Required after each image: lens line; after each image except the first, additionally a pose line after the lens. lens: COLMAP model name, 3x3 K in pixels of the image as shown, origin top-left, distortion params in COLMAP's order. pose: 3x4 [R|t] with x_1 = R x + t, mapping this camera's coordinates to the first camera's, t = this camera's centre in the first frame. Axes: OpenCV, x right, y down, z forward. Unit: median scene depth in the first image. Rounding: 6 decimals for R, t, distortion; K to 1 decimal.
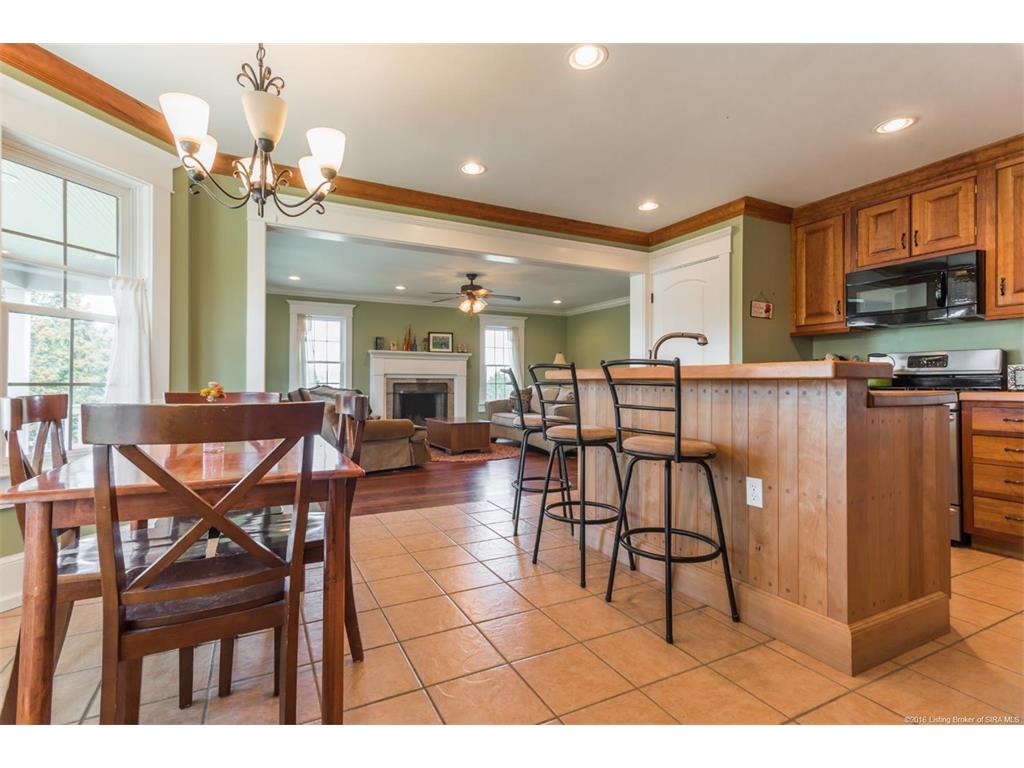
lens RADIAL K [[492.7, 0, 515.5], [0, 492.7, 376.0], [0, 0, 1]] dist [0.013993, 0.002139]
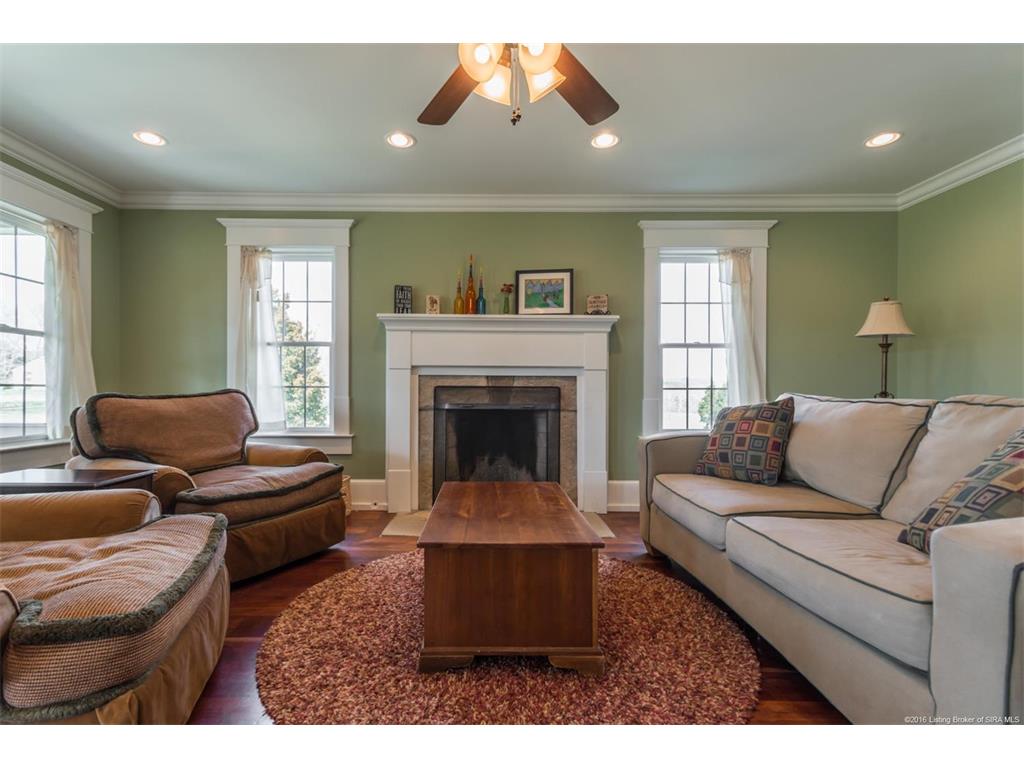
lens RADIAL K [[492.7, 0, 504.4], [0, 492.7, 390.9], [0, 0, 1]] dist [0.013993, 0.002139]
pose [[0.878393, 0.001917, -0.477936, 0.027579], [0.004379, 0.999918, 0.012060, 0.013831], [0.477919, -0.012686, 0.878312, 0.649385]]
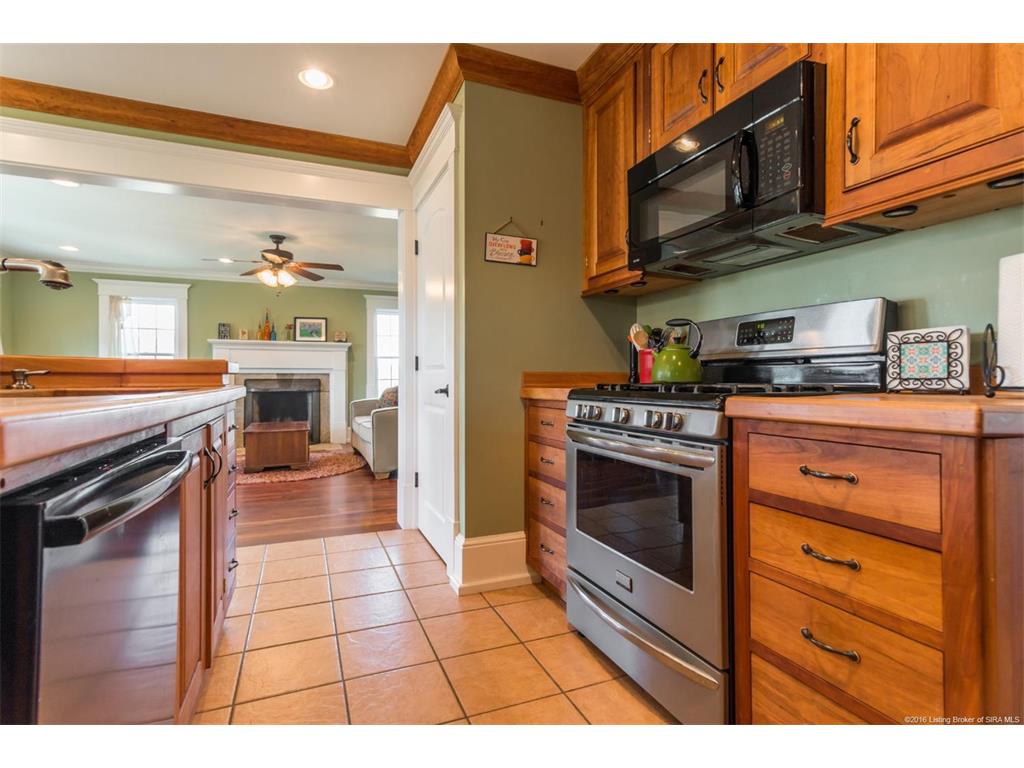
lens RADIAL K [[492.7, 0, 522.8], [0, 492.7, 377.4], [0, 0, 1]] dist [0.013993, 0.002139]
pose [[0.993780, -0.005561, -0.111221, 0.315440], [0.006967, 0.999901, 0.012263, 0.004311], [0.111142, -0.012962, 0.993720, 0.236125]]
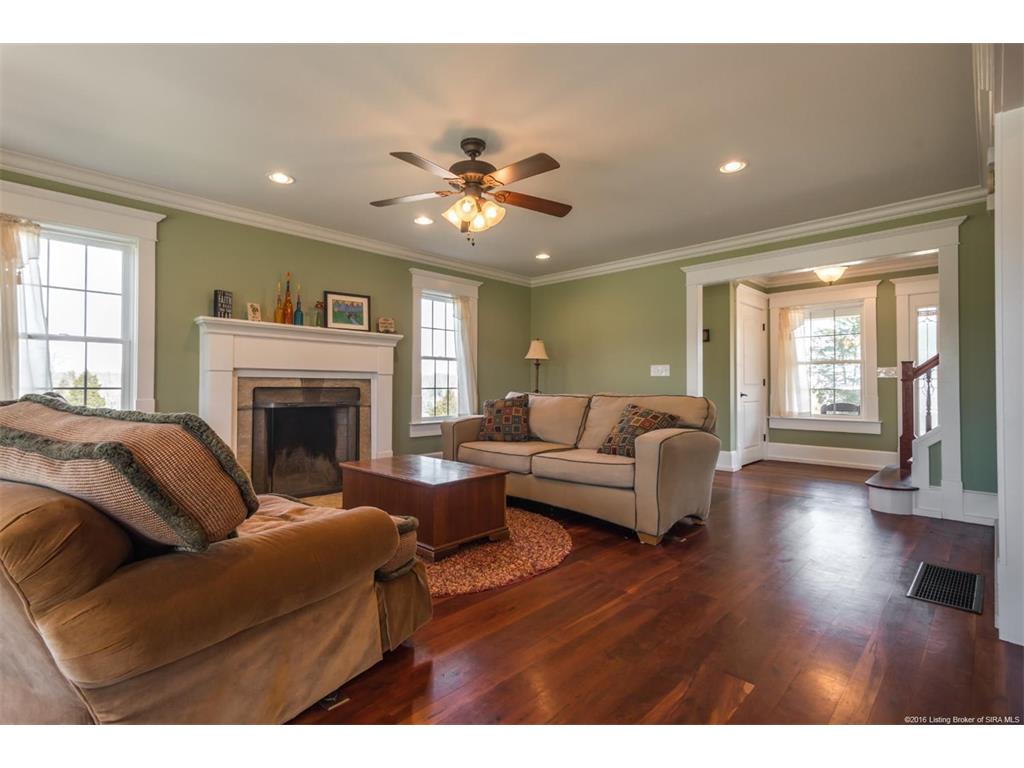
lens RADIAL K [[492.7, 0, 507.8], [0, 492.7, 376.8], [0, 0, 1]] dist [0.013993, 0.002139]
pose [[0.954292, 0.005898, 0.298819, -0.157114], [-0.003663, 0.999961, -0.008041, 0.007097], [-0.298855, 0.006579, 0.954276, 0.466653]]
